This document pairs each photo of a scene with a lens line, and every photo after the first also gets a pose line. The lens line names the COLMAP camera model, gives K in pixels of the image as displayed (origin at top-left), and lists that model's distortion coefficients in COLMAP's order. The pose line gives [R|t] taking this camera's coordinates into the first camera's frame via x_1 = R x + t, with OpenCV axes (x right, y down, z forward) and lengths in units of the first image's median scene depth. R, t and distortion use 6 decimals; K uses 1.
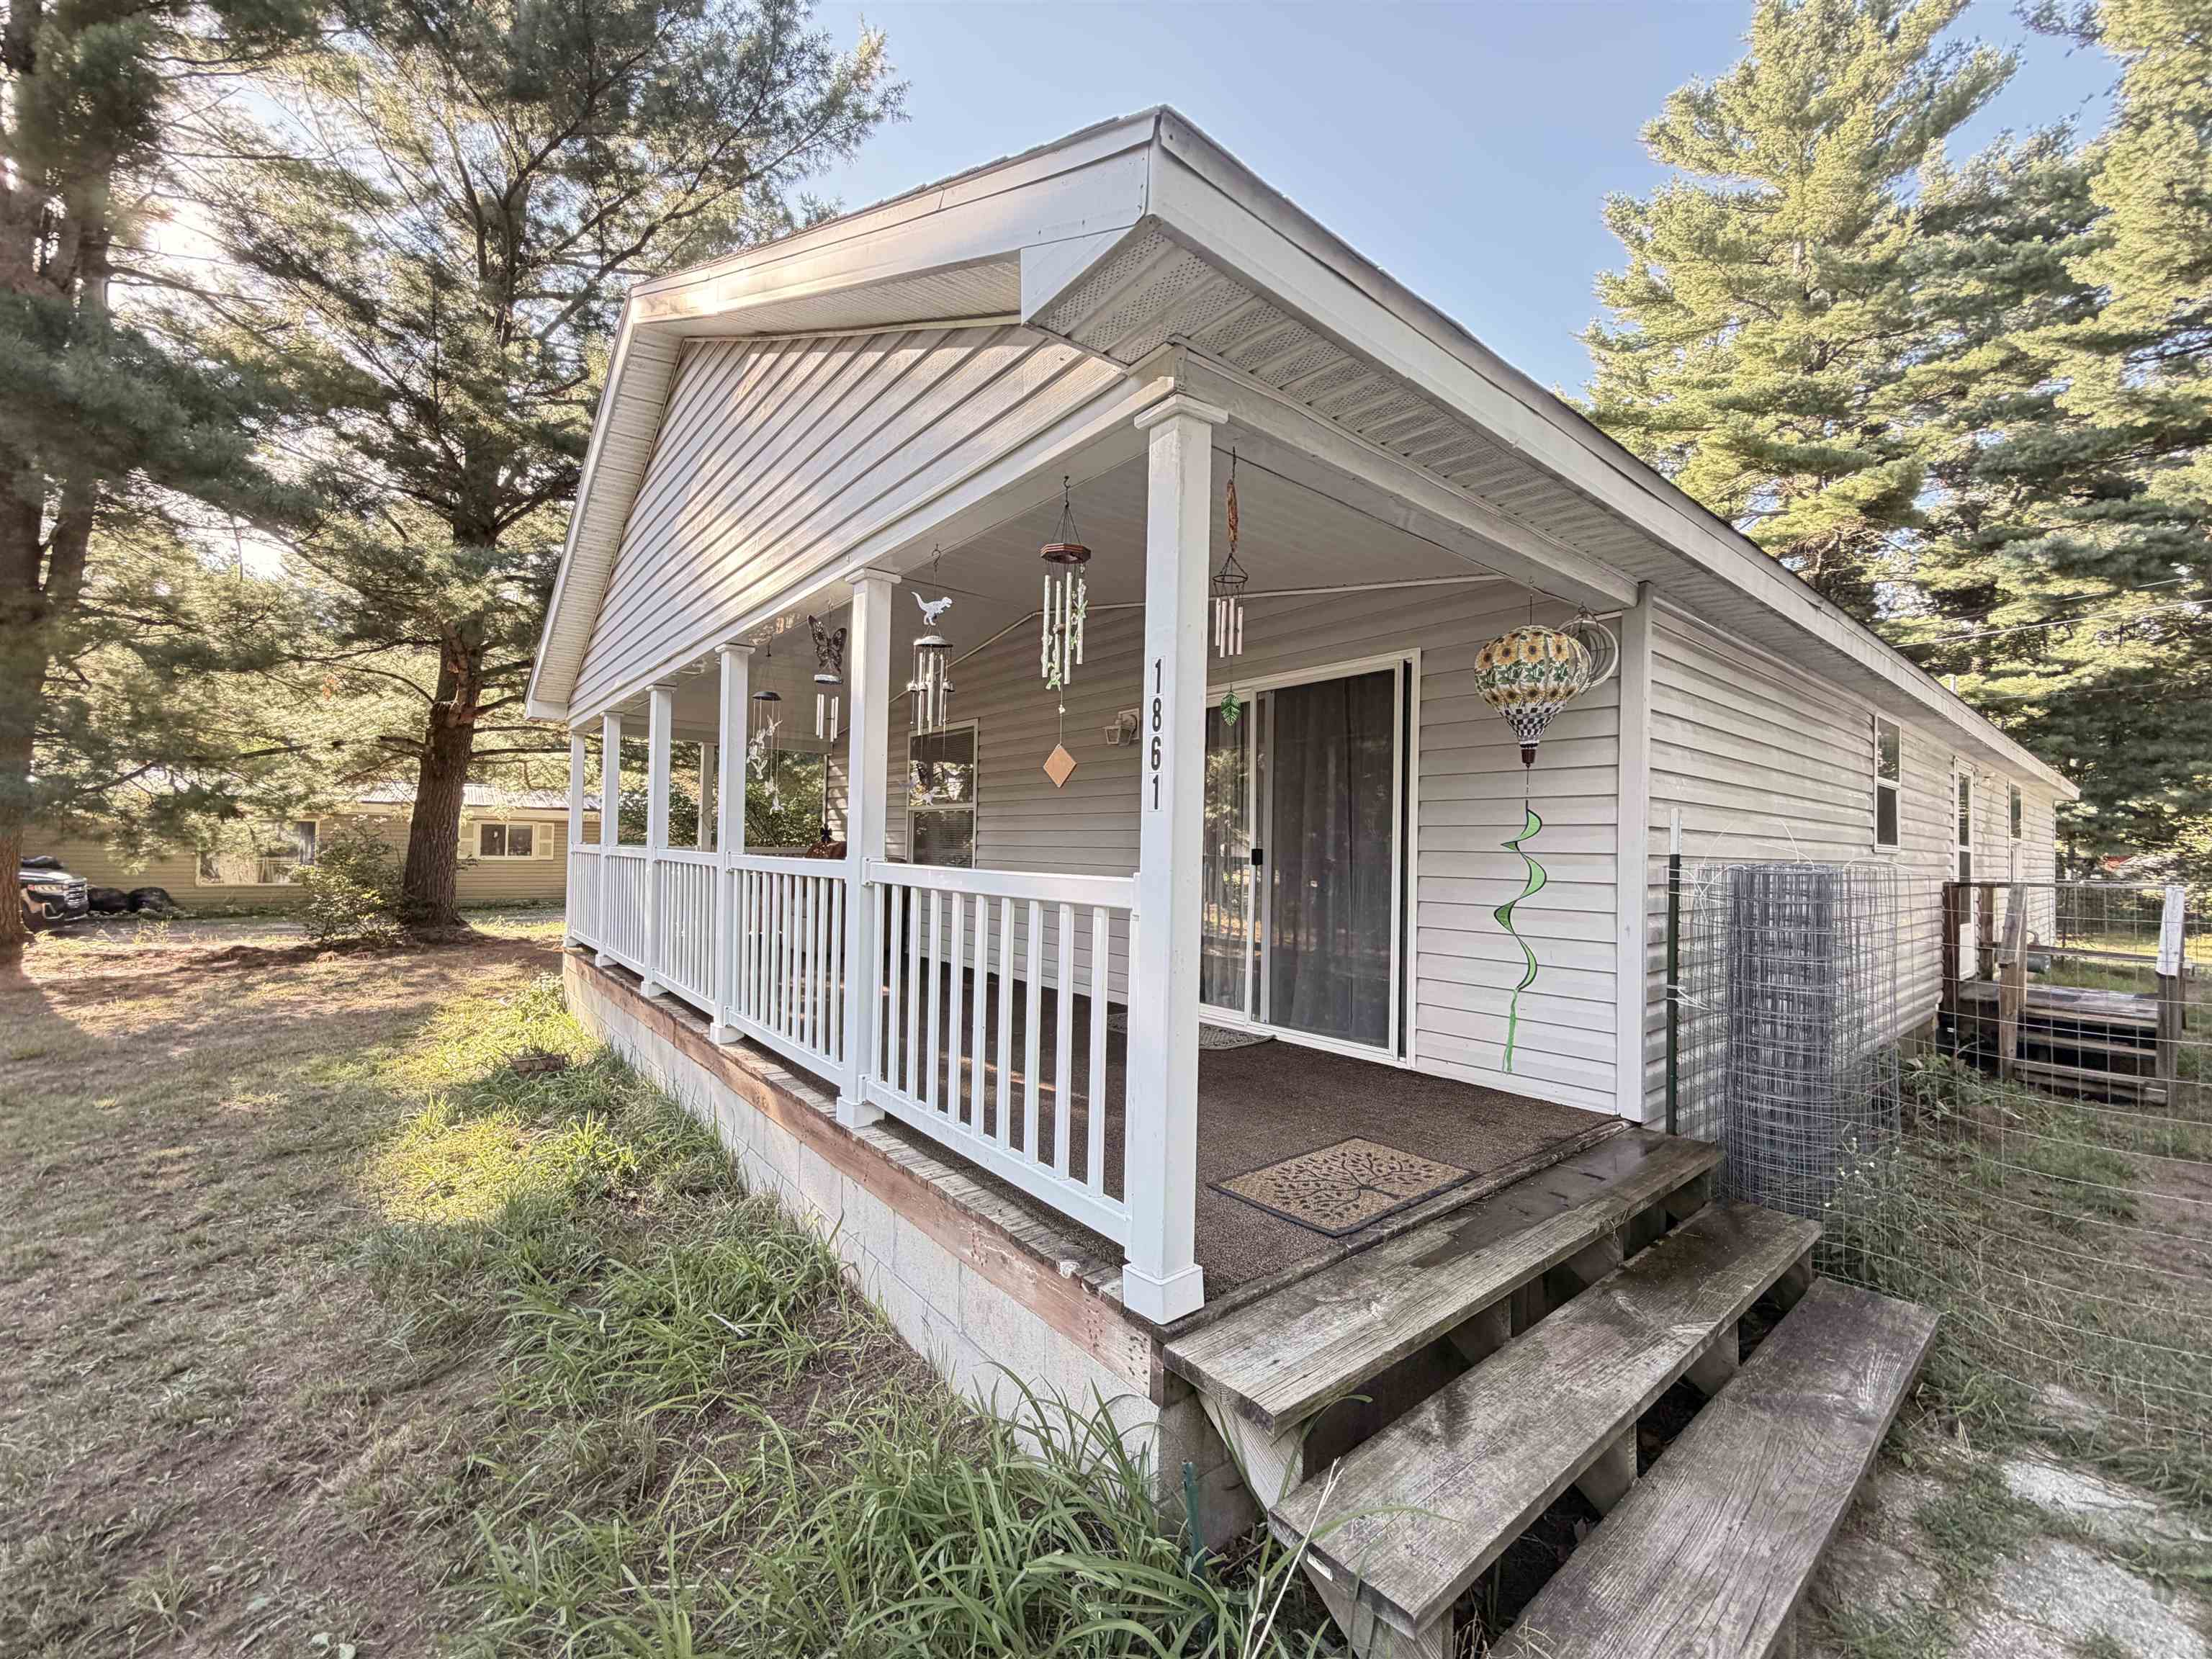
lens RADIAL K [[885.8, 0, 1106.8], [0, 885.8, 838.4], [0, 0, 1]] dist [0.000365, -0.000240]
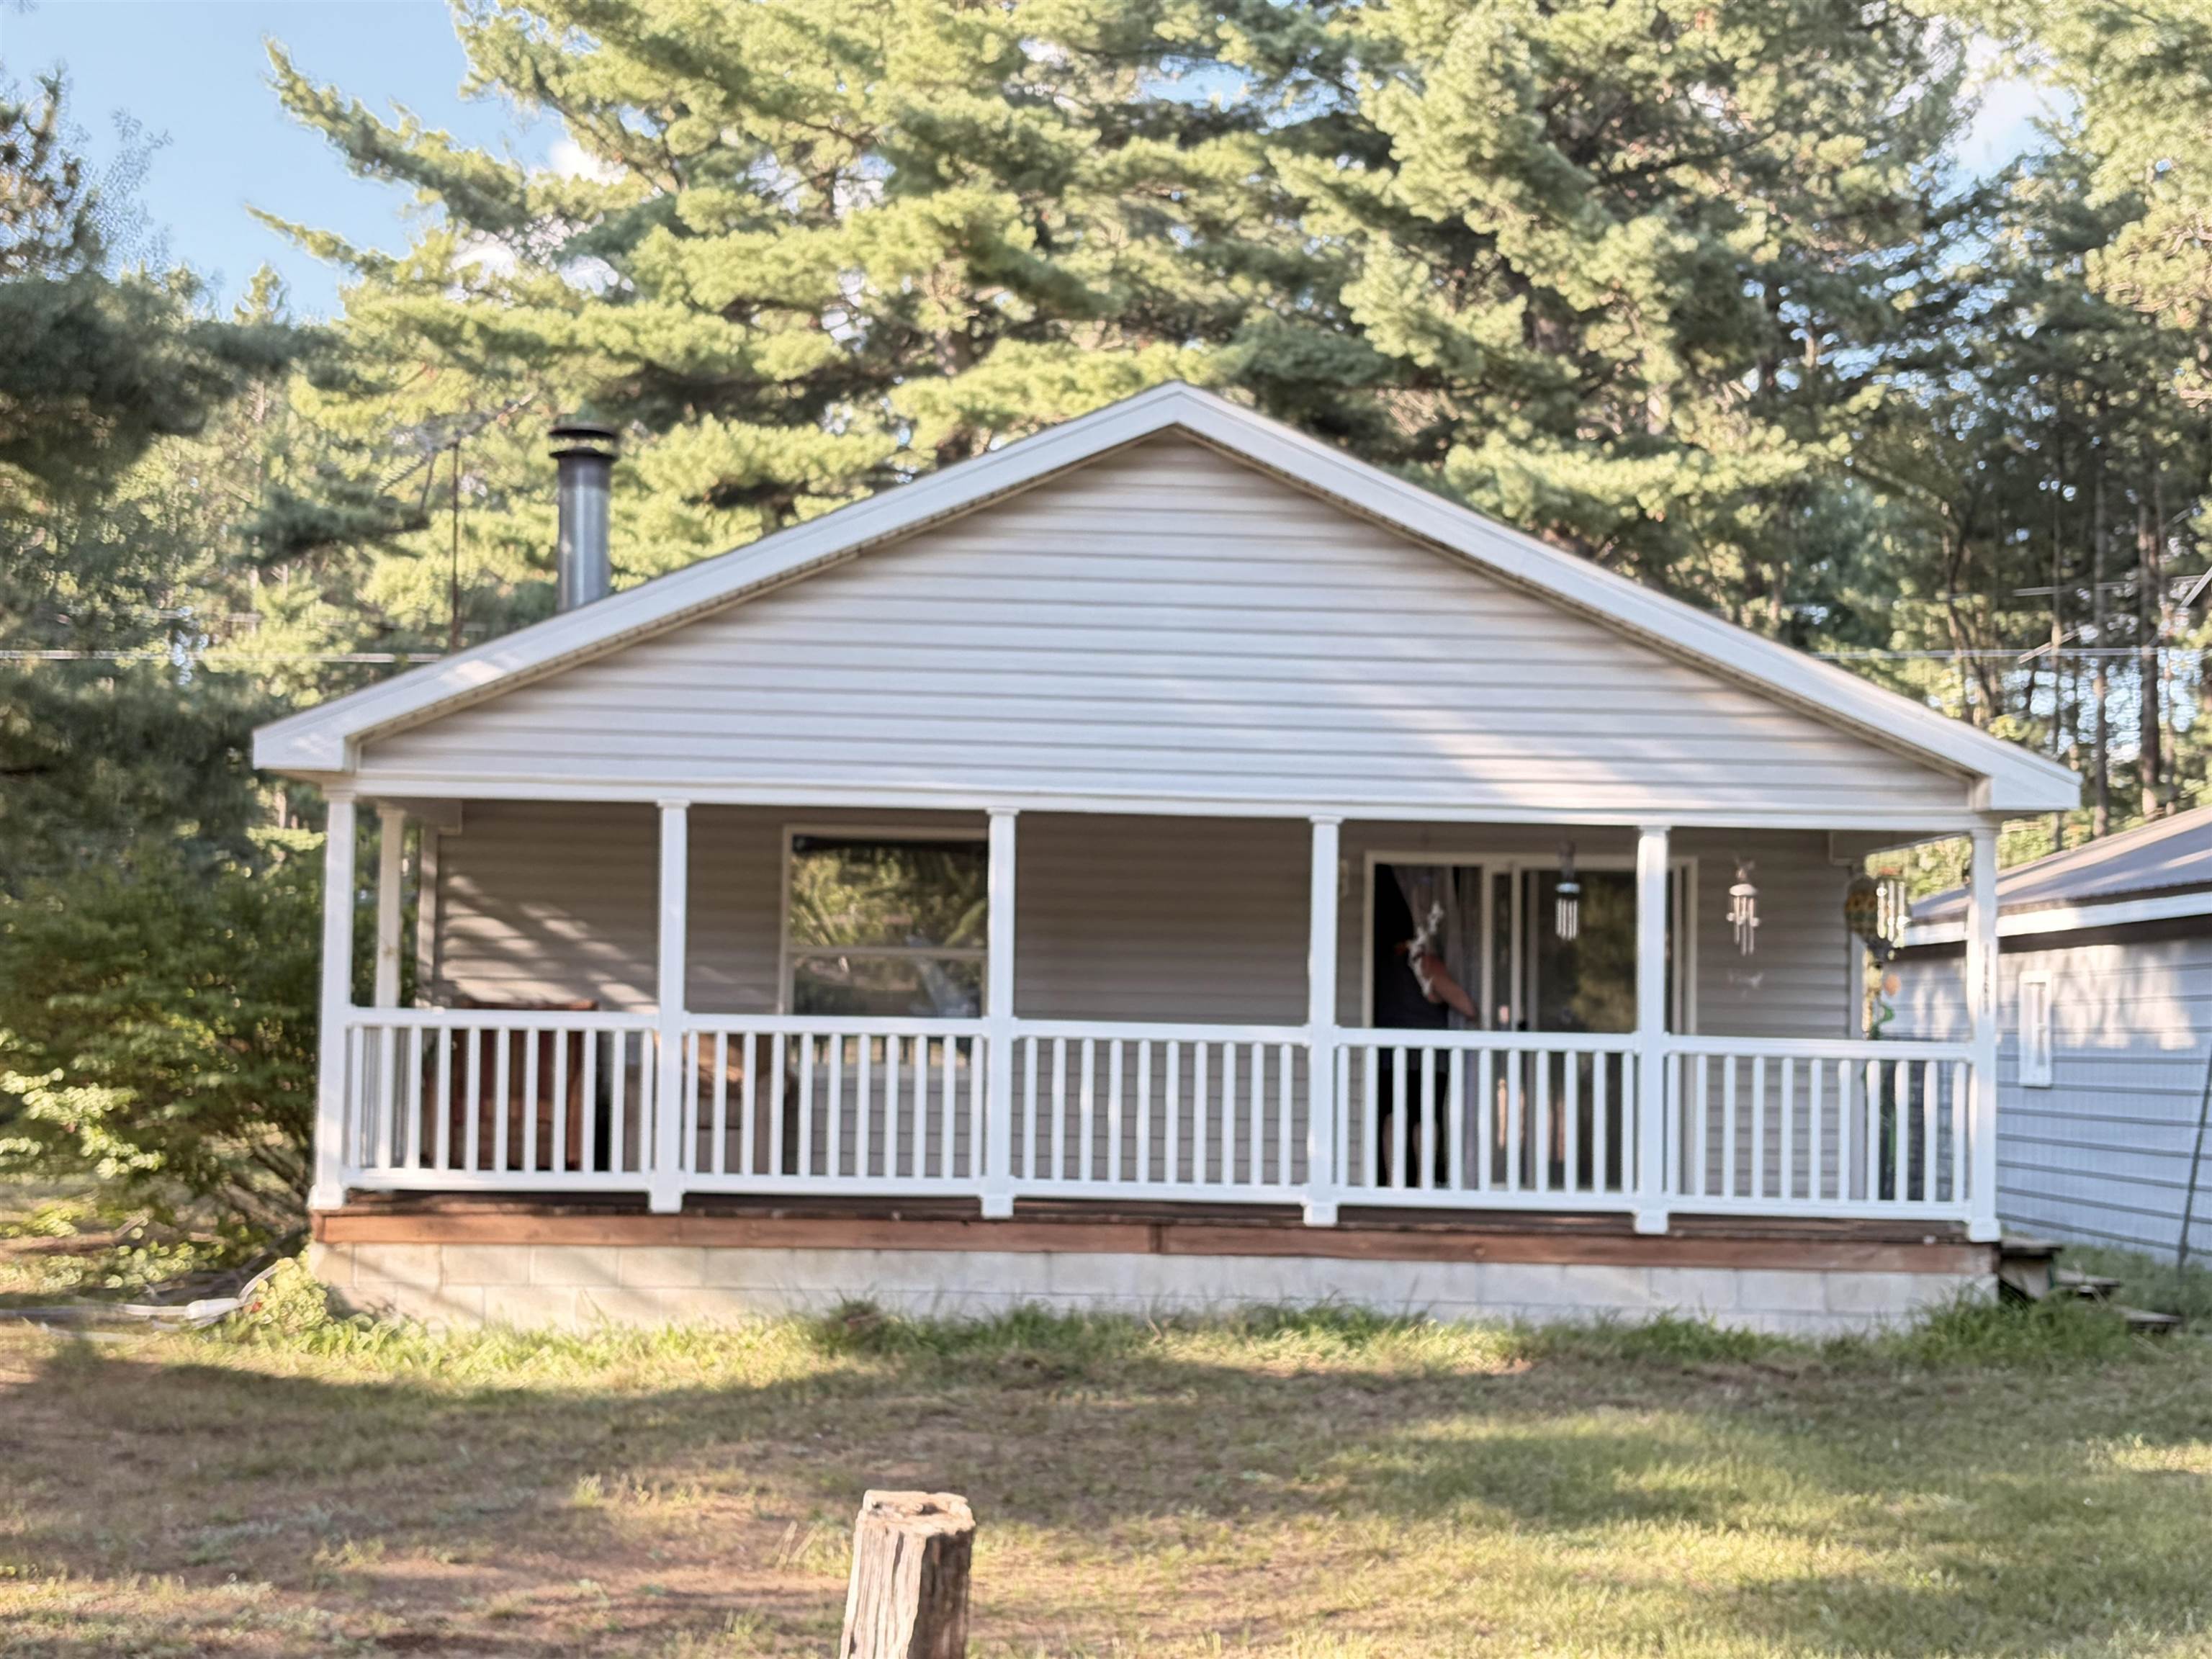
lens RADIAL K [[3076.9, 0, 1106.0], [0, 3076.9, 829.5], [0, 0, 1]] dist [0.253296, -1.205914]
pose [[0.609491, 0.057119, 0.790733, -7.843111], [-0.029190, 0.998342, -0.049617, -0.032138], [-0.792256, 0.007160, 0.610147, -2.123519]]
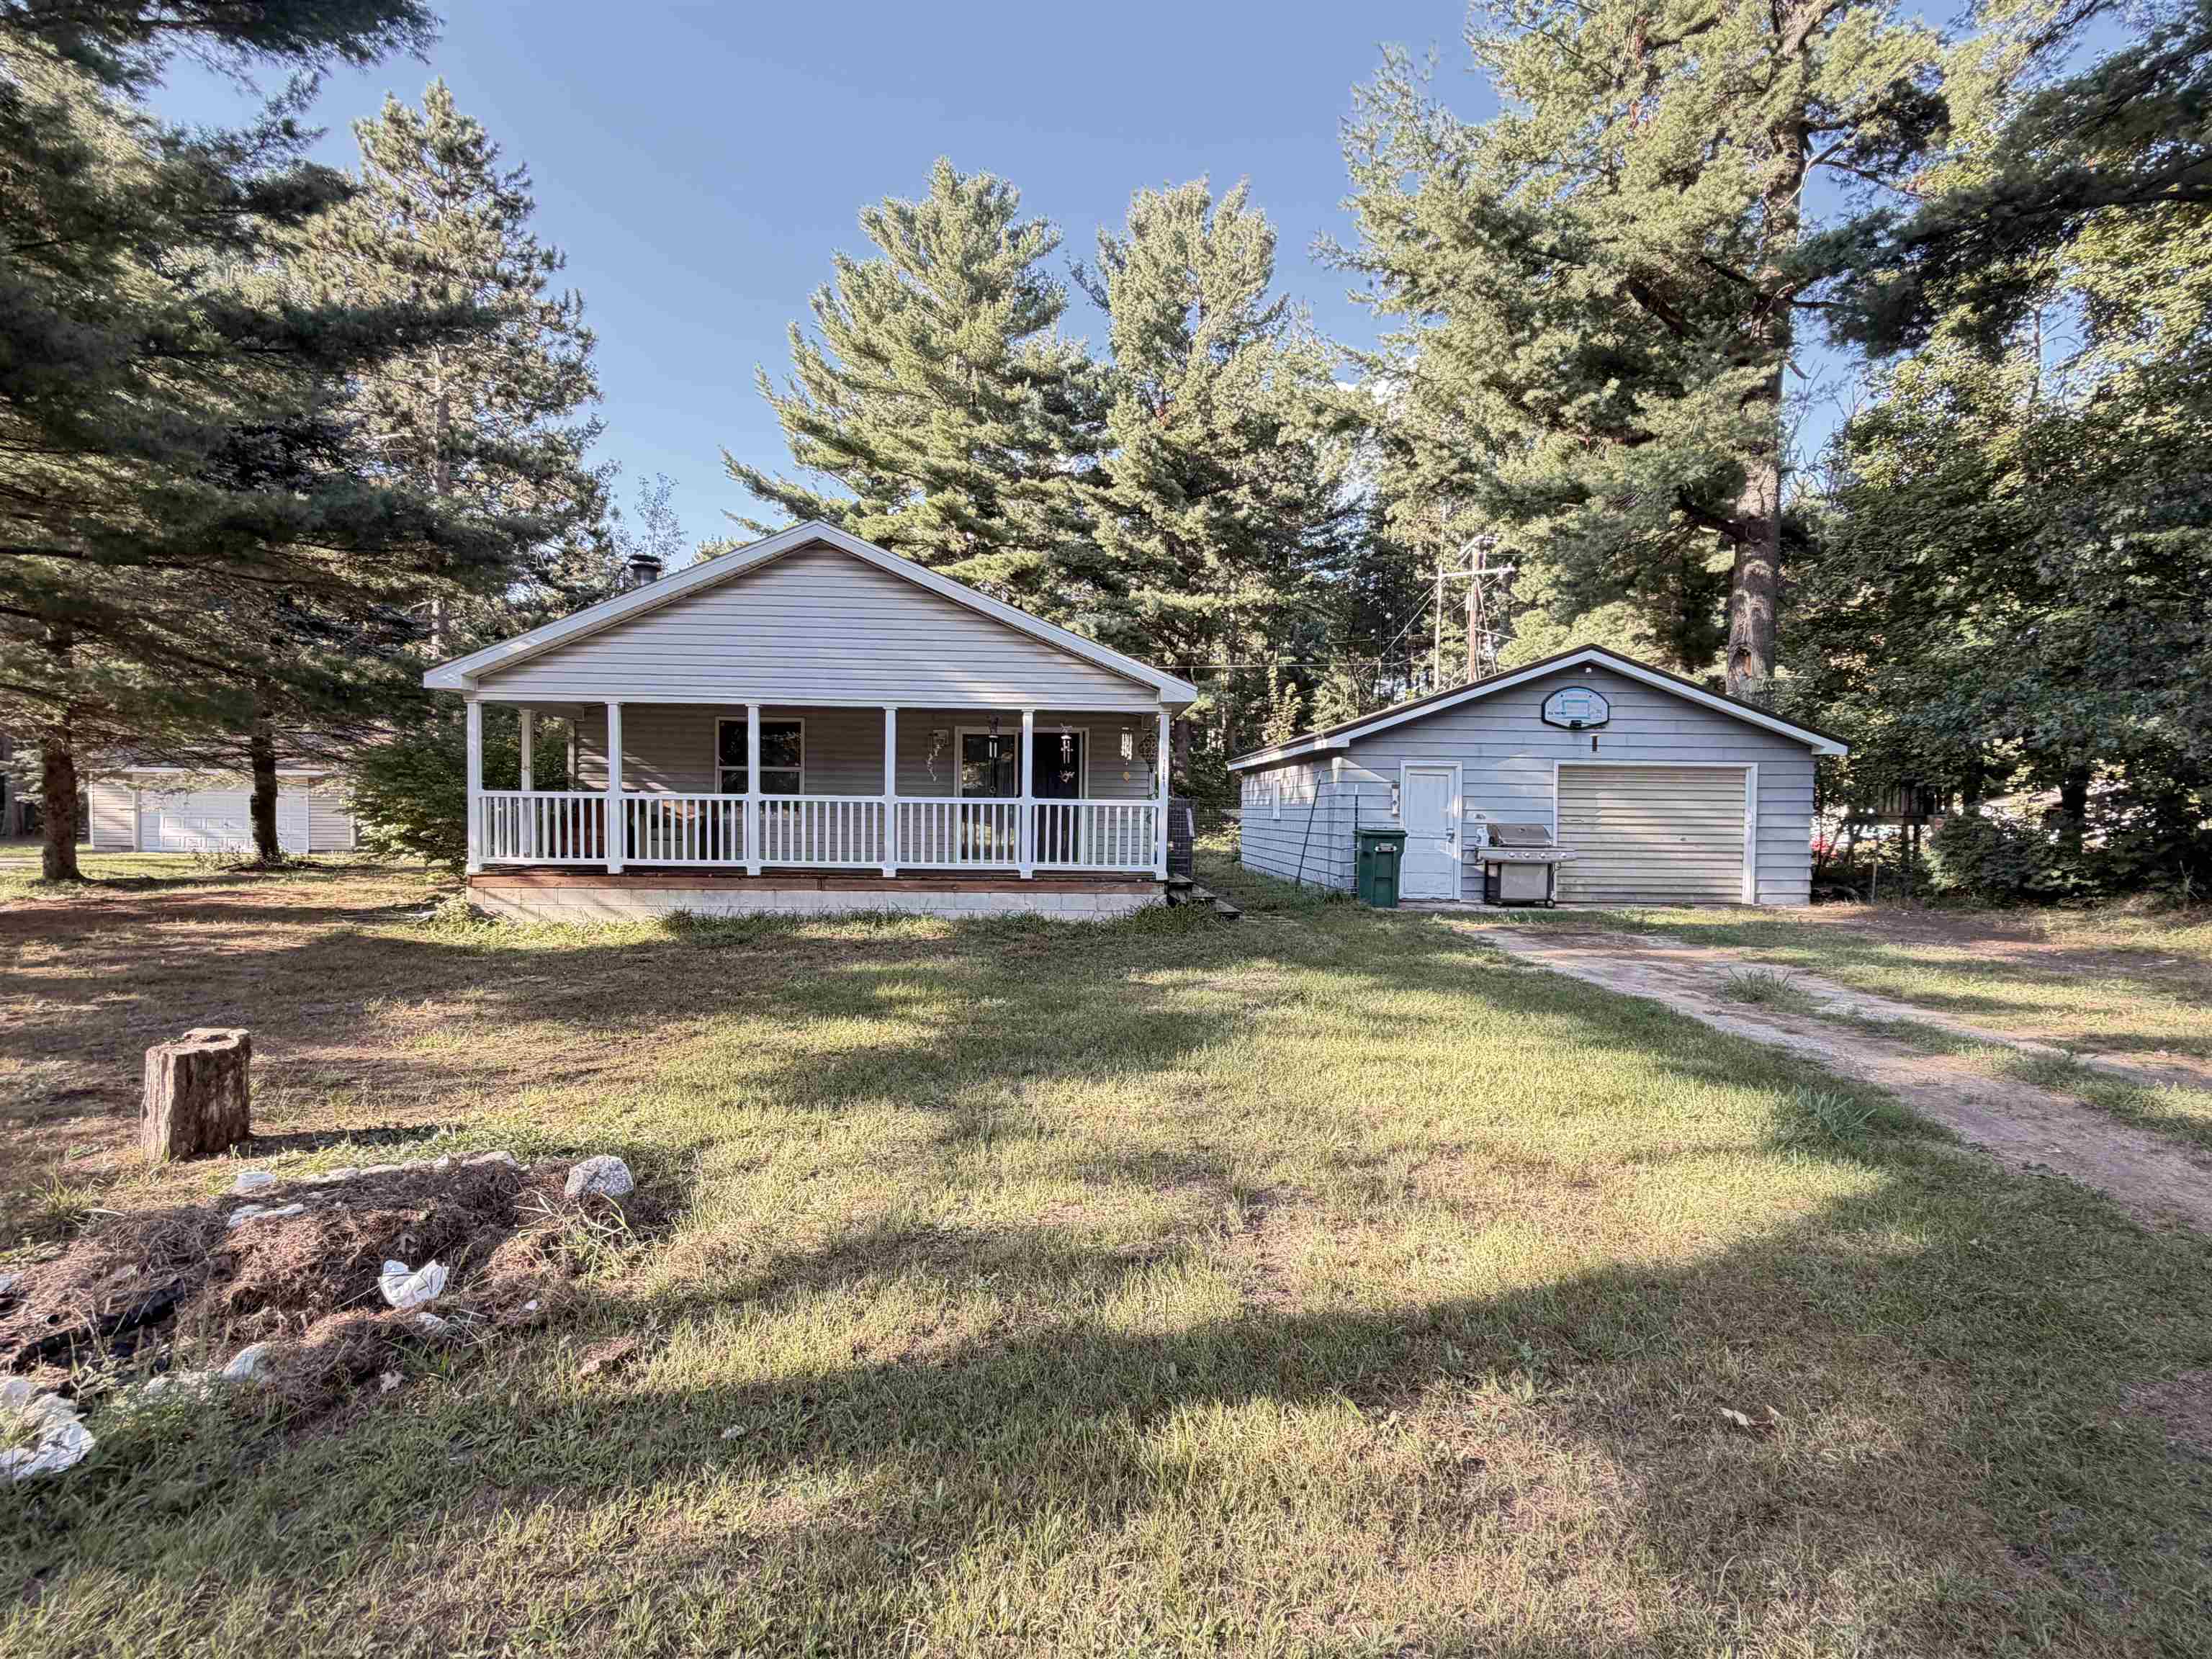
lens RADIAL K [[1047.3, 0, 1106.0], [0, 1047.3, 829.5], [0, 0, 1]] dist [0.002177, 0.000151]
pose [[0.598263, -0.015832, 0.801144, -5.674456], [-0.021972, 0.999105, 0.036152, 0.009971], [-0.800999, -0.039231, 0.597379, -2.607335]]
